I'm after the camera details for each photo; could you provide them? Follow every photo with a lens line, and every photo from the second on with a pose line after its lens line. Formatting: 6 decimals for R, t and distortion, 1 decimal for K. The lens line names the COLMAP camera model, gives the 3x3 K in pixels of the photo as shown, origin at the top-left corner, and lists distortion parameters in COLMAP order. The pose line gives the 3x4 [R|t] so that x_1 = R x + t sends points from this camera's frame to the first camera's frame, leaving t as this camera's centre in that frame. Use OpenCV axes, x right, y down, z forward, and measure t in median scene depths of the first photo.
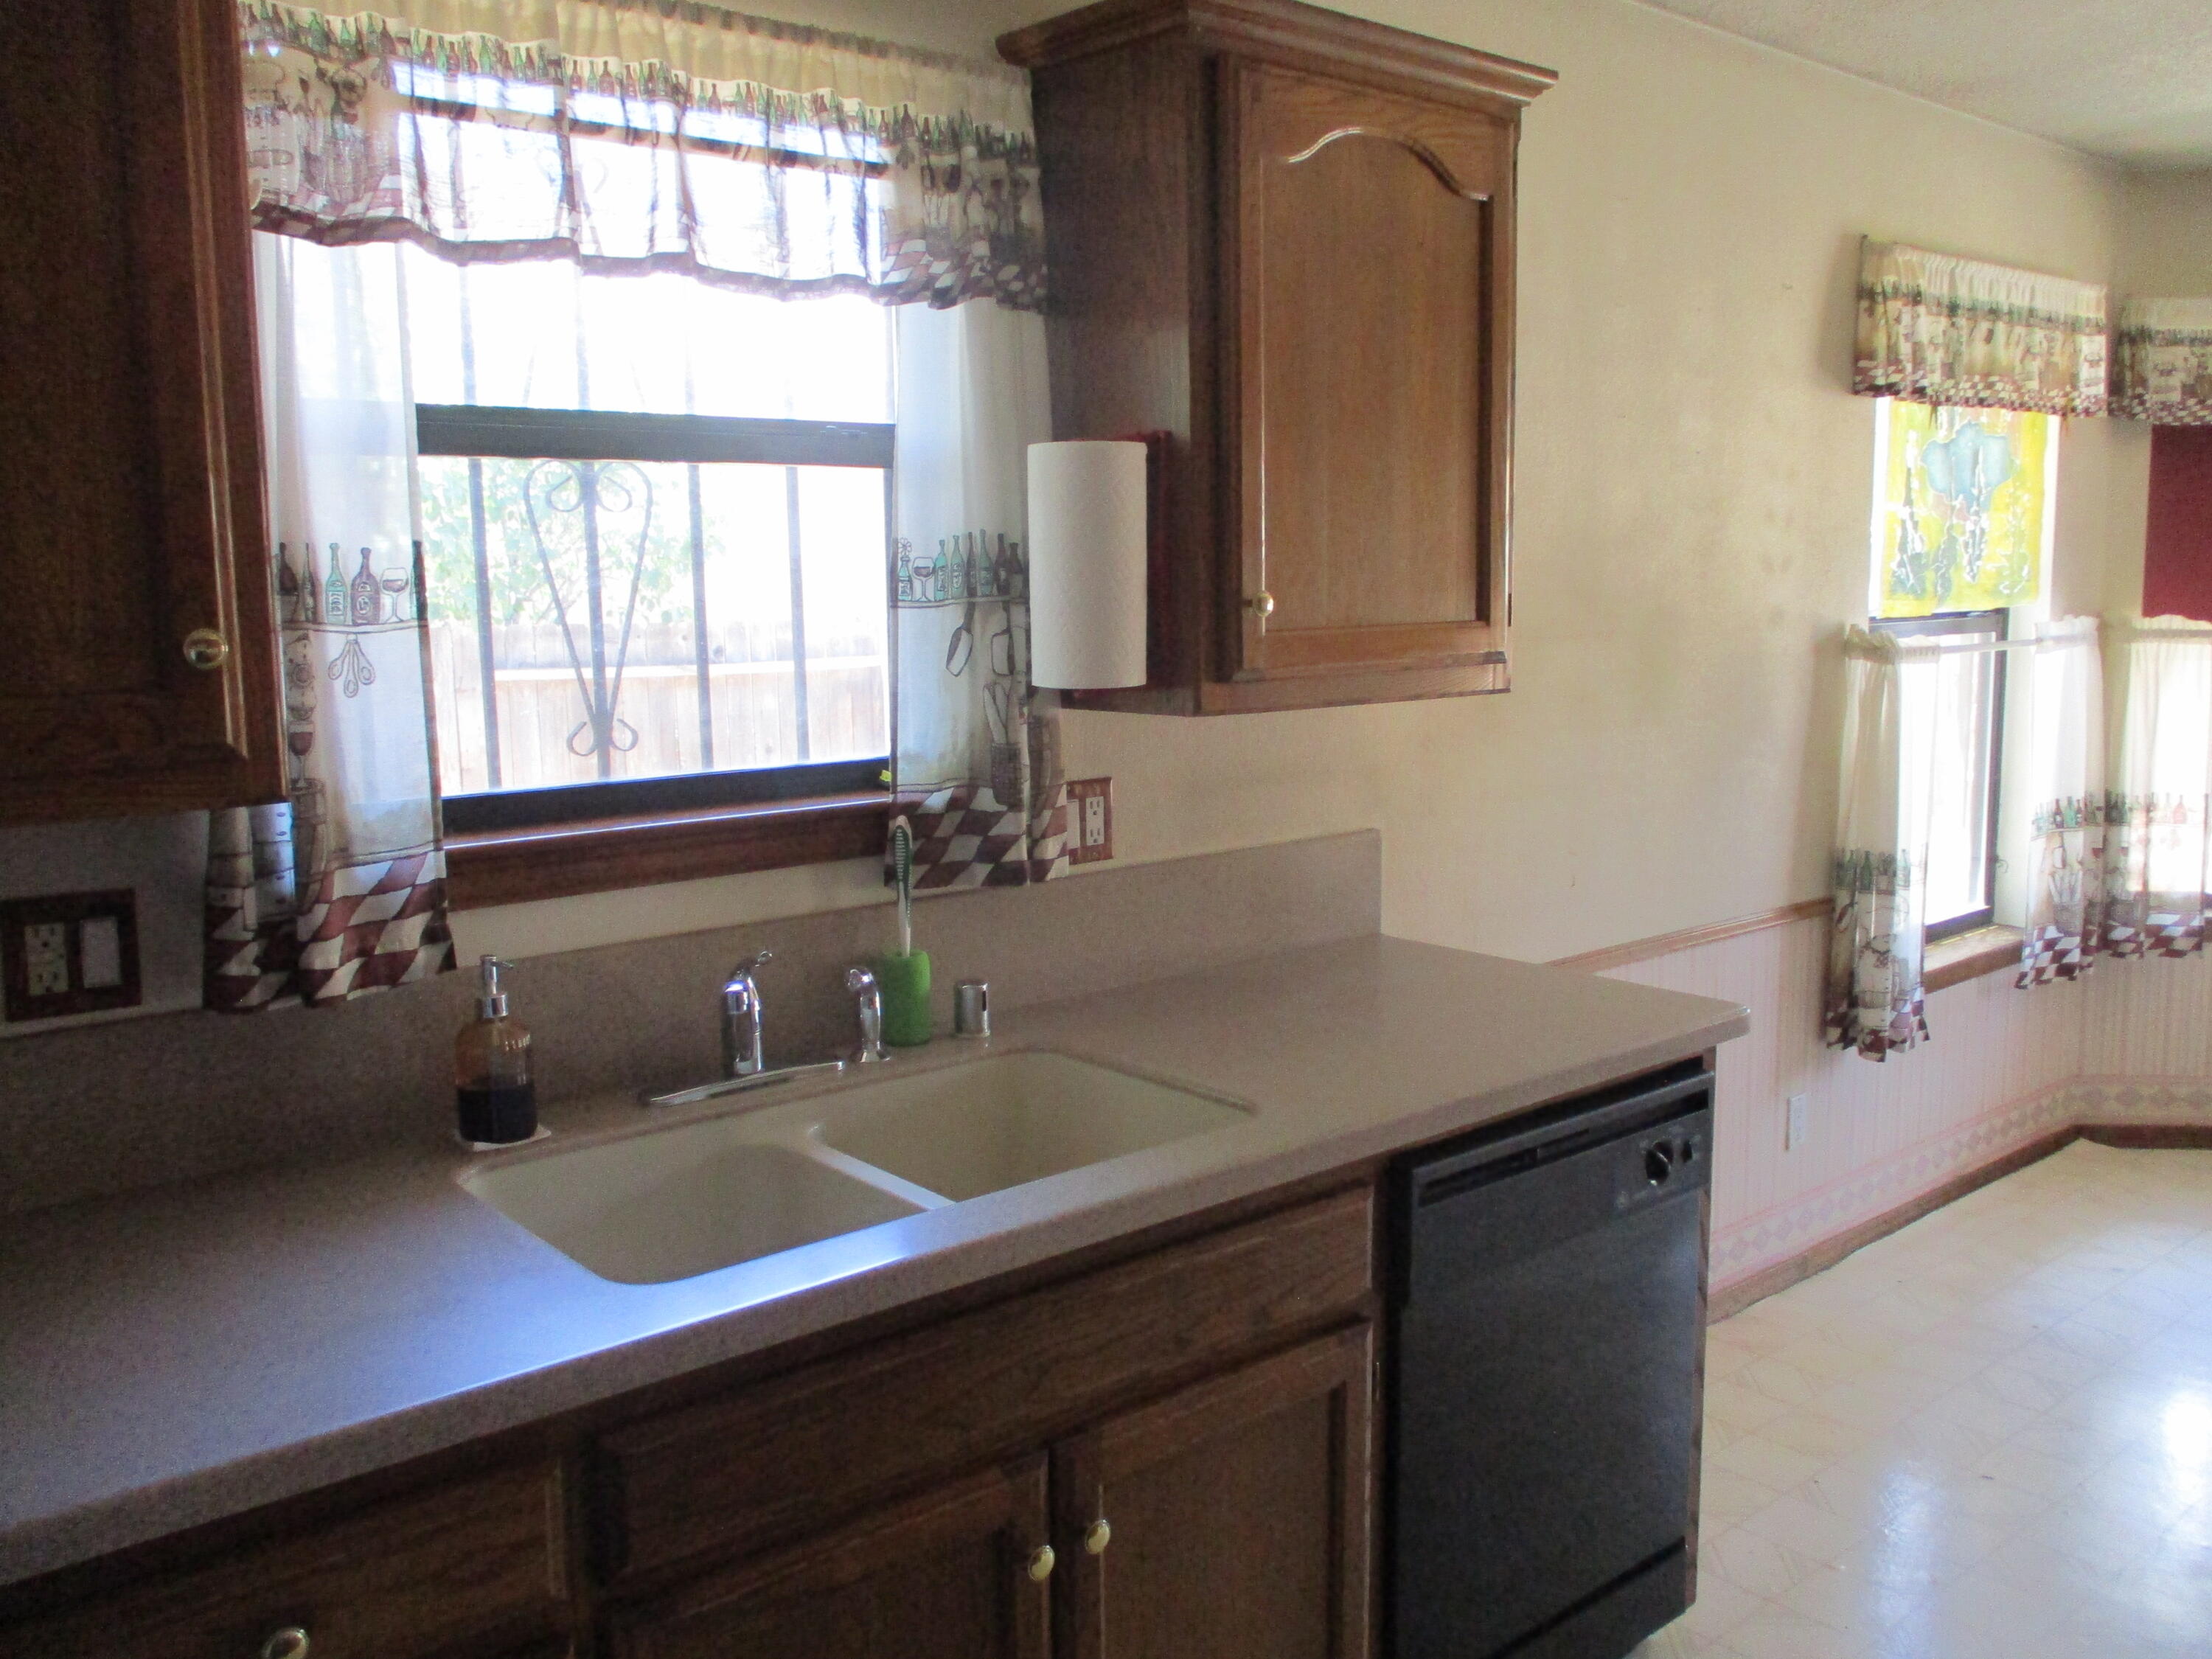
lens RADIAL K [[1837.9, 0, 1100.5], [0, 1837.9, 812.7], [0, 0, 1]] dist [-0.027765, 0.004667]
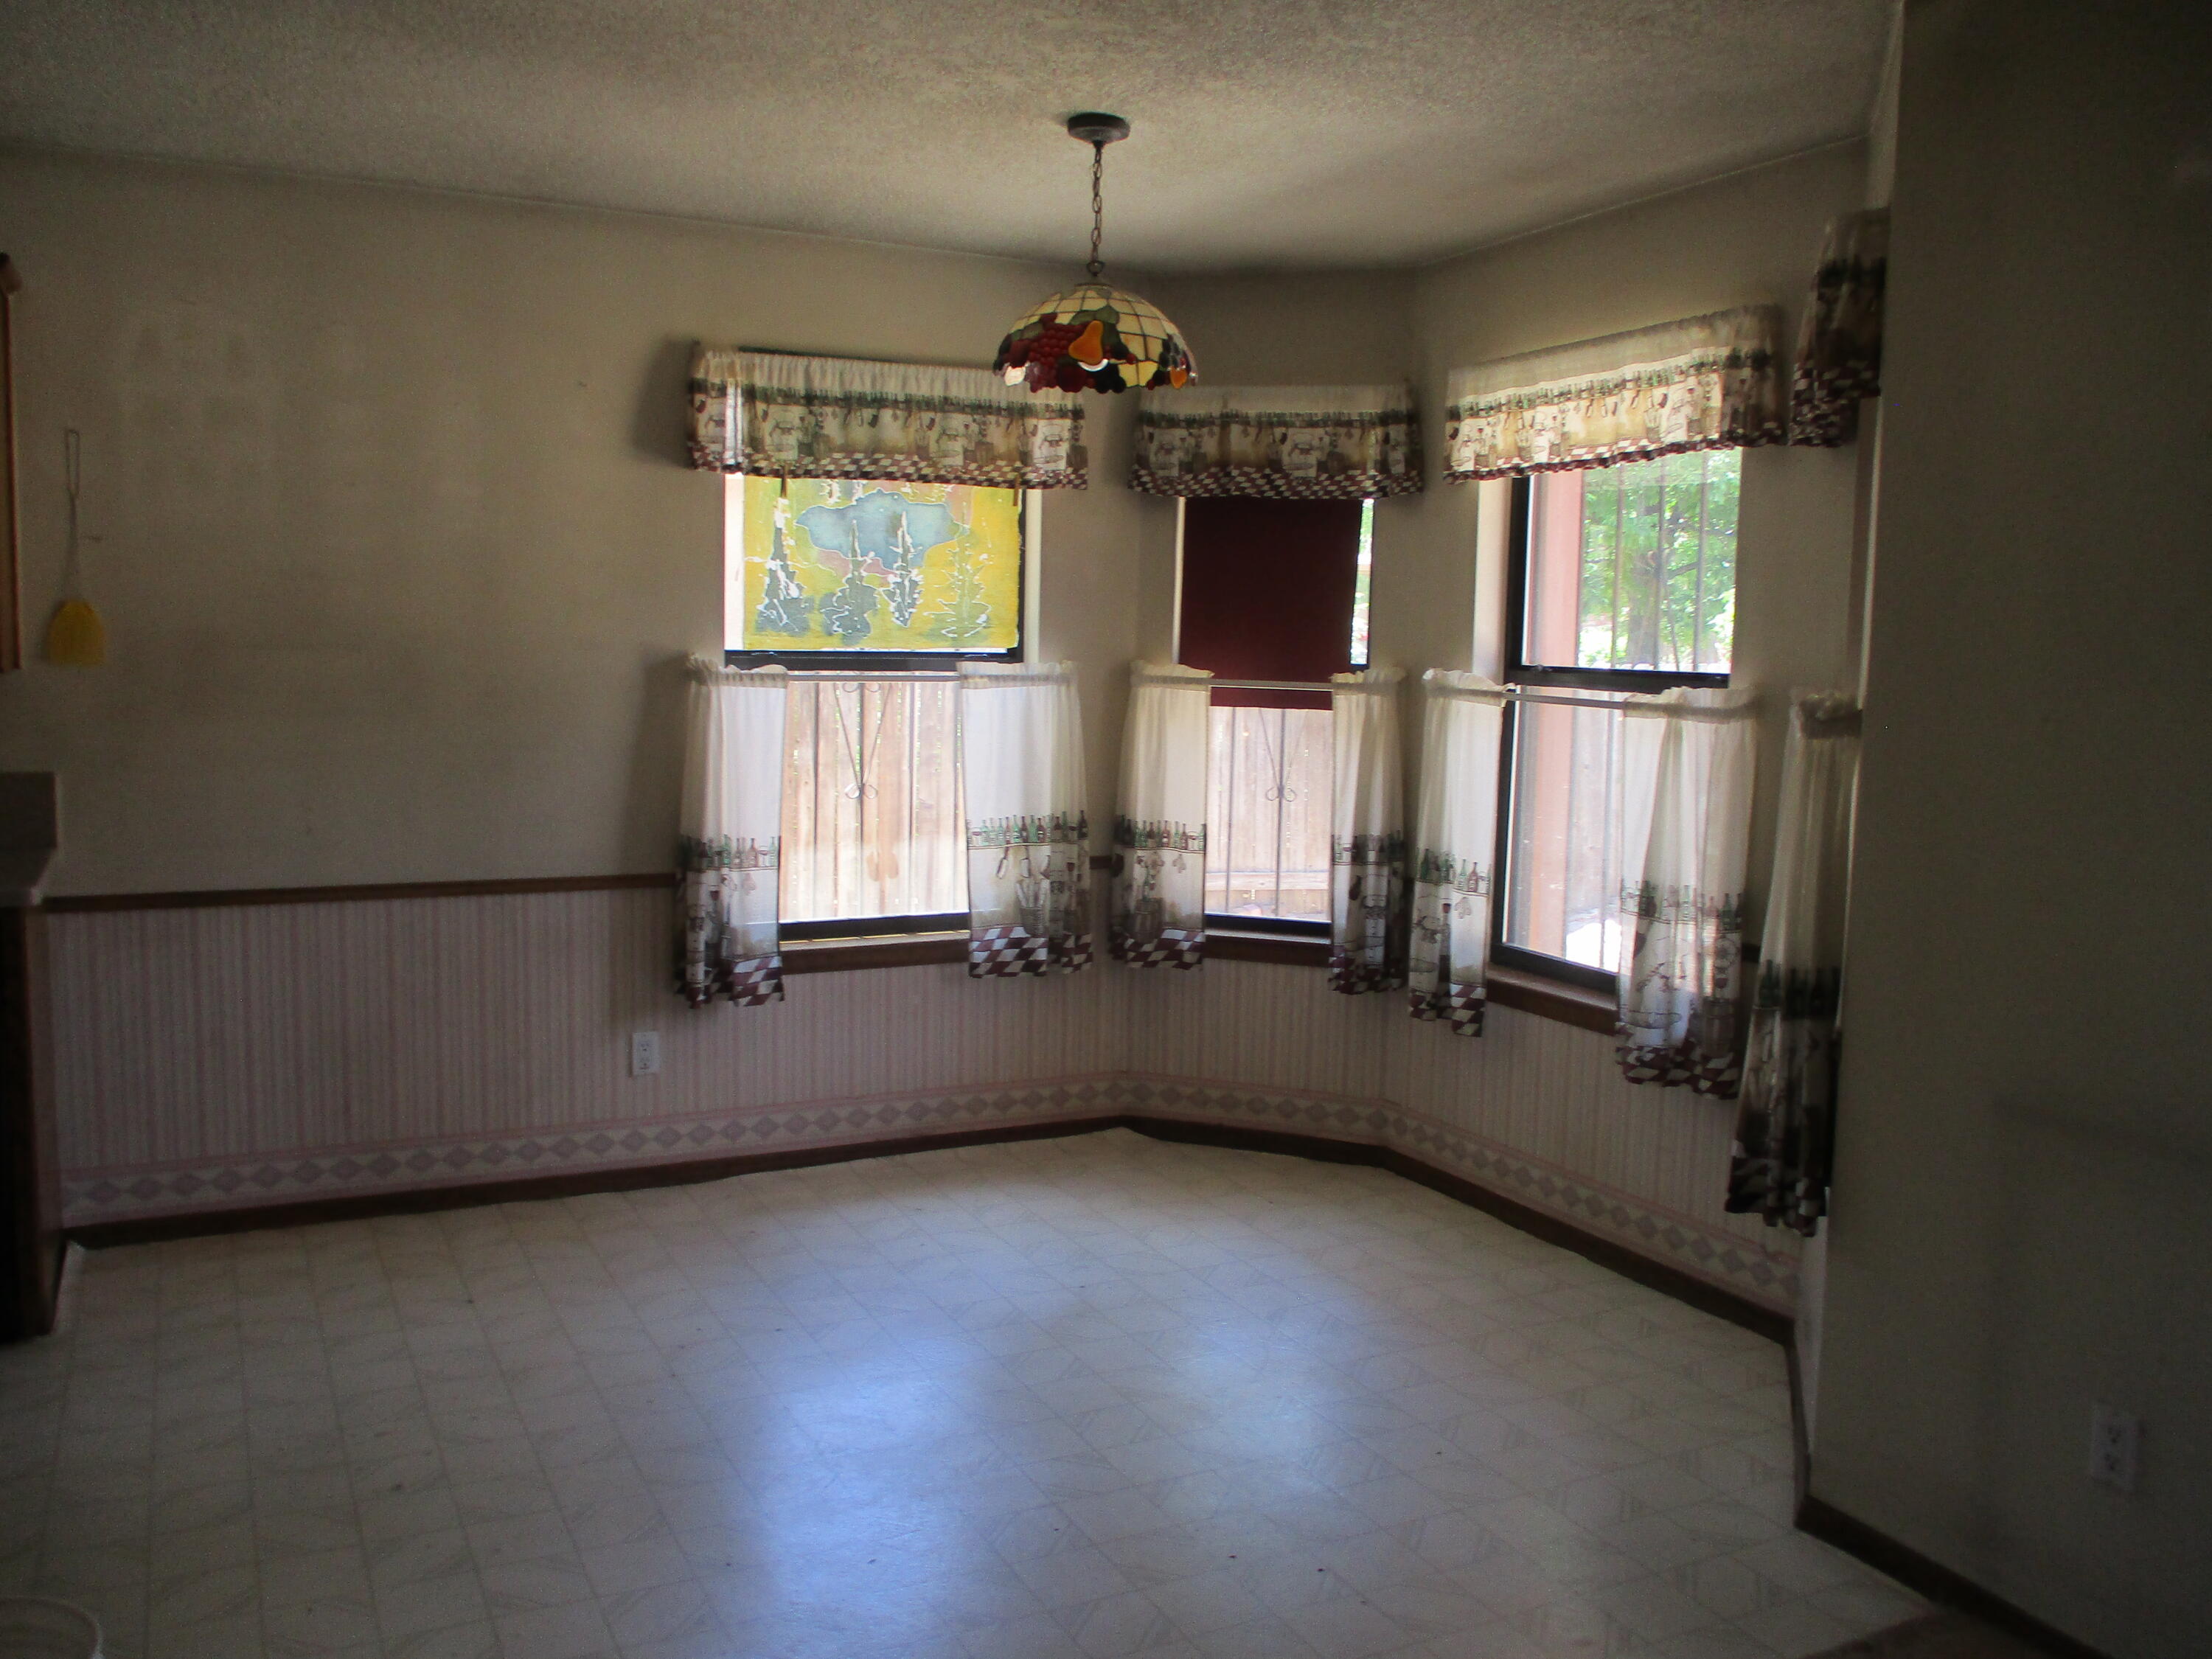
lens RADIAL K [[1837.9, 0, 1100.5], [0, 1837.9, 812.7], [0, 0, 1]] dist [-0.027765, 0.004667]
pose [[0.972658, 0.056719, -0.225208, 0.855905], [-0.064148, 0.997607, -0.025803, 0.017187], [0.223206, 0.039544, 0.973969, -0.127090]]
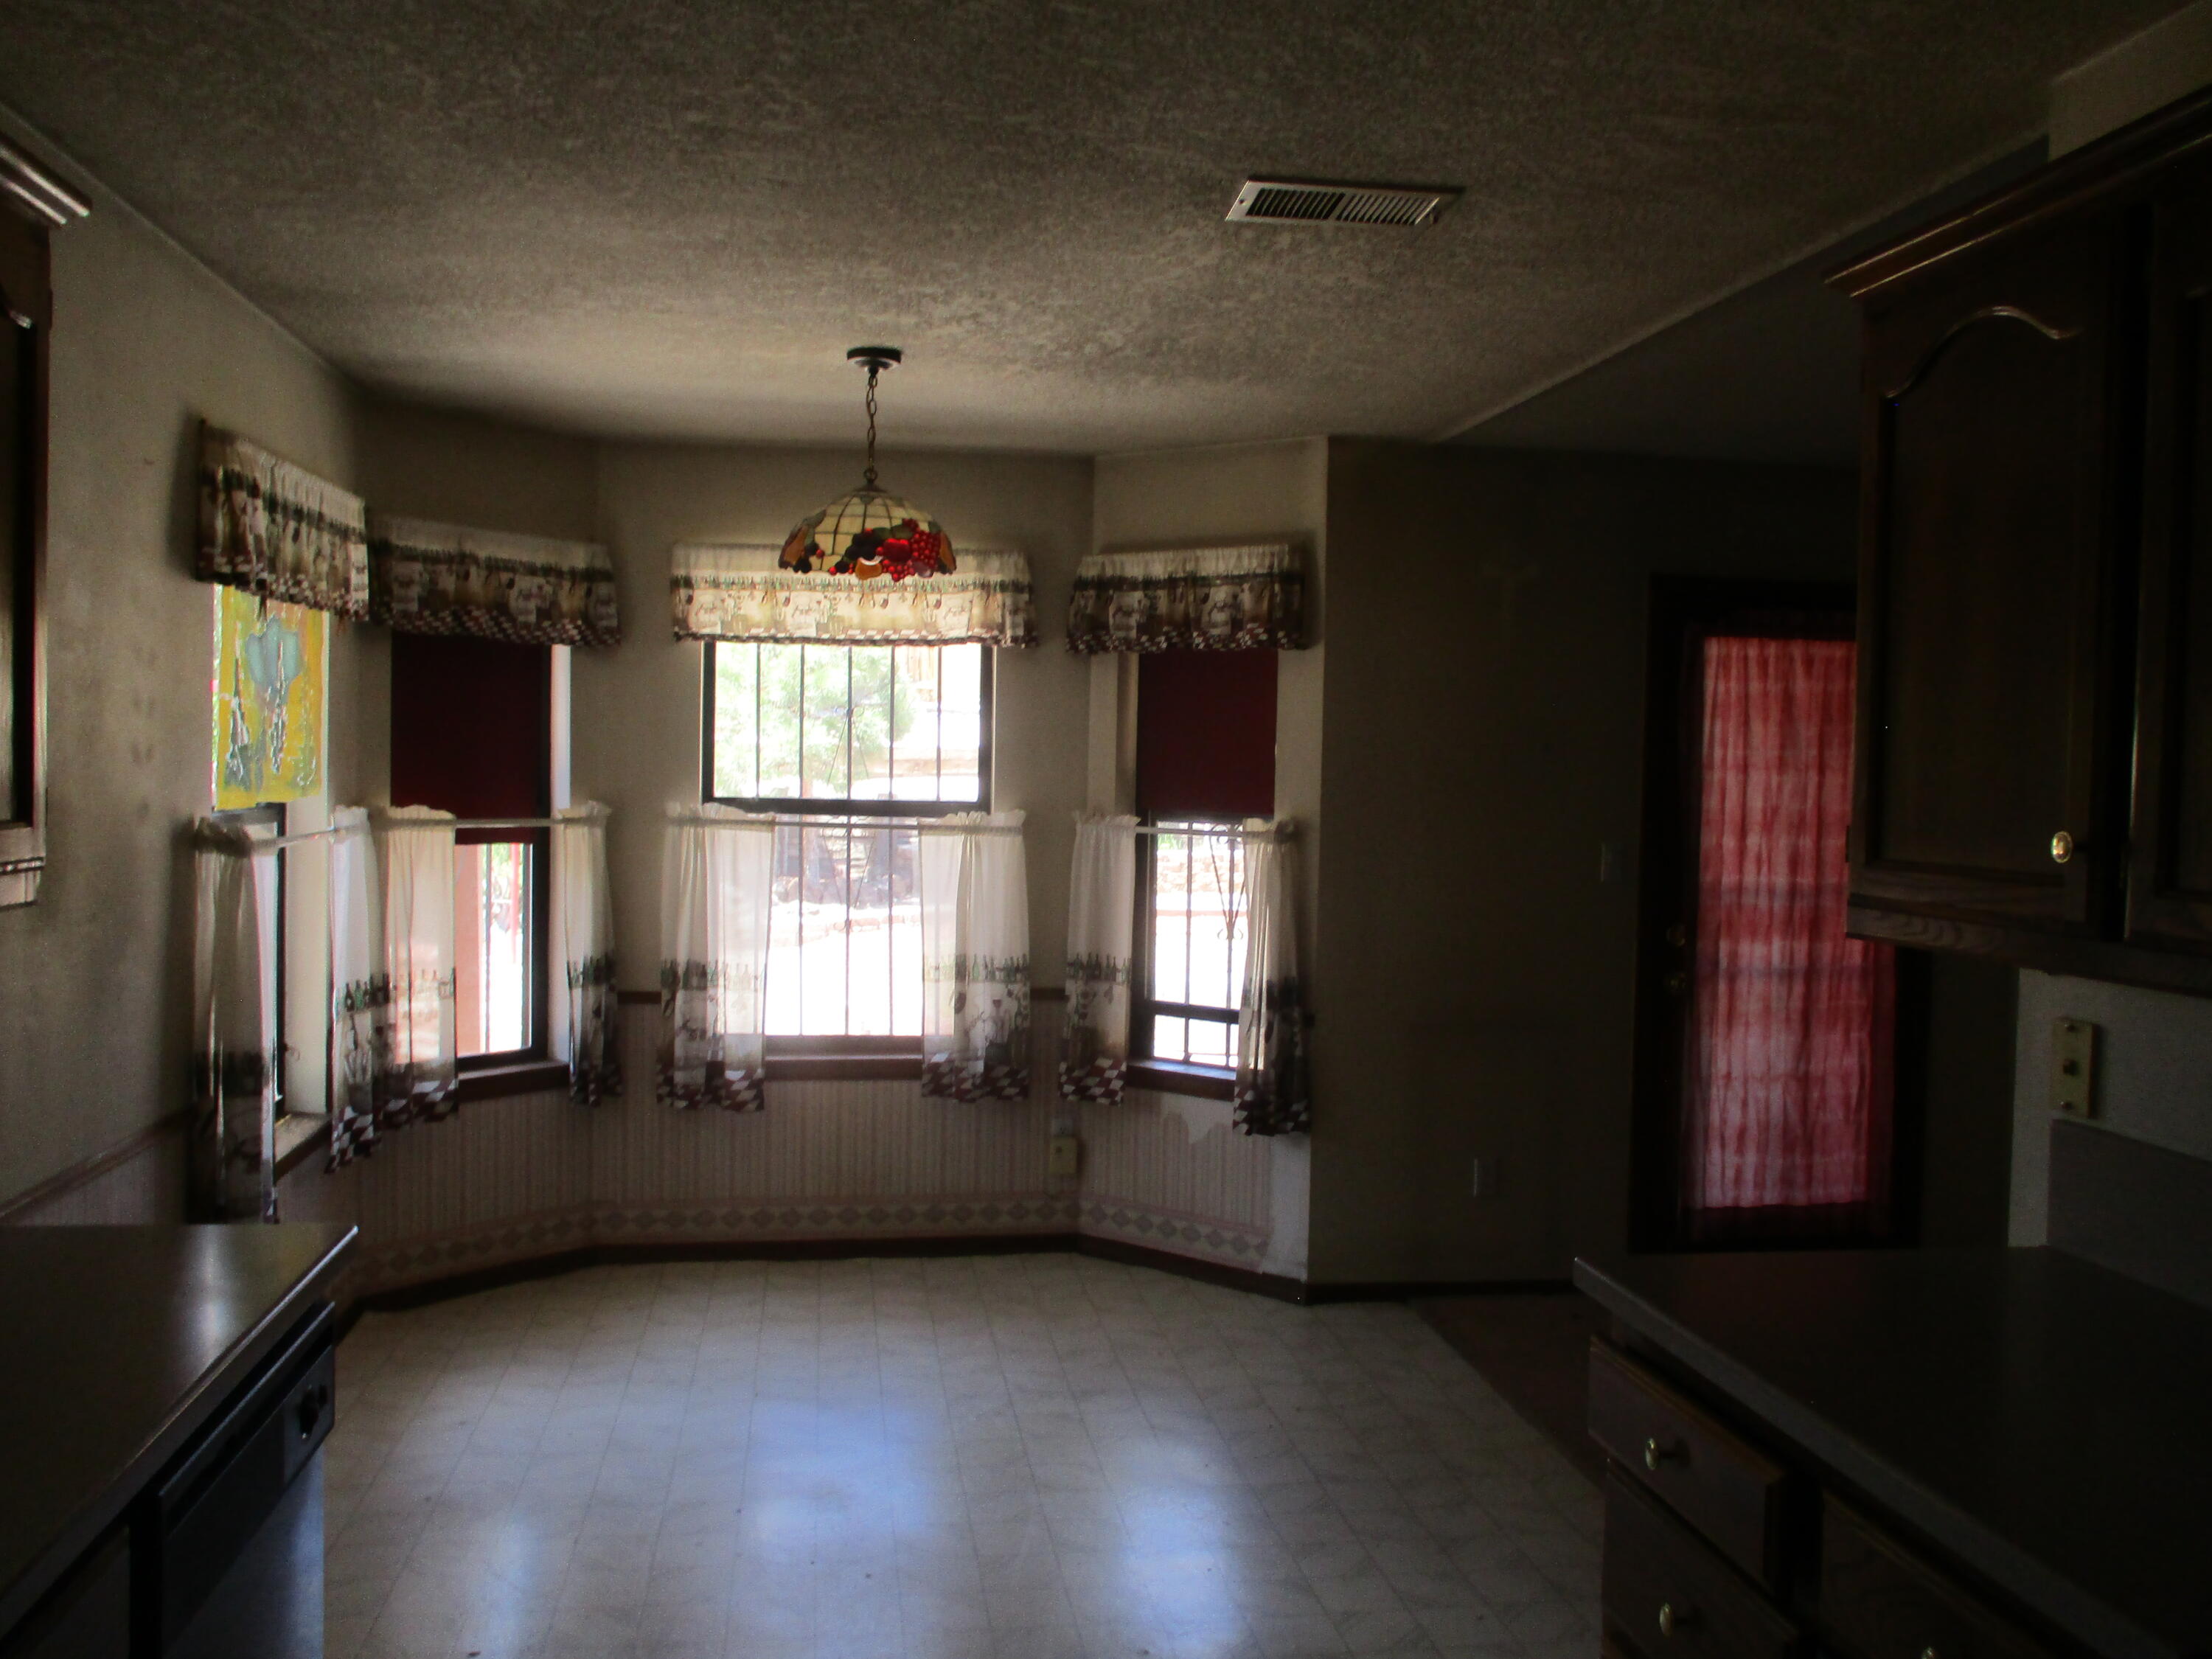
lens RADIAL K [[1837.9, 0, 1100.5], [0, 1837.9, 812.7], [0, 0, 1]] dist [-0.027765, 0.004667]
pose [[0.520530, -0.000015, 0.853843, -0.141497], [0.083796, 0.995174, -0.051067, -0.015272], [-0.849722, 0.098130, 0.518019, 0.093976]]
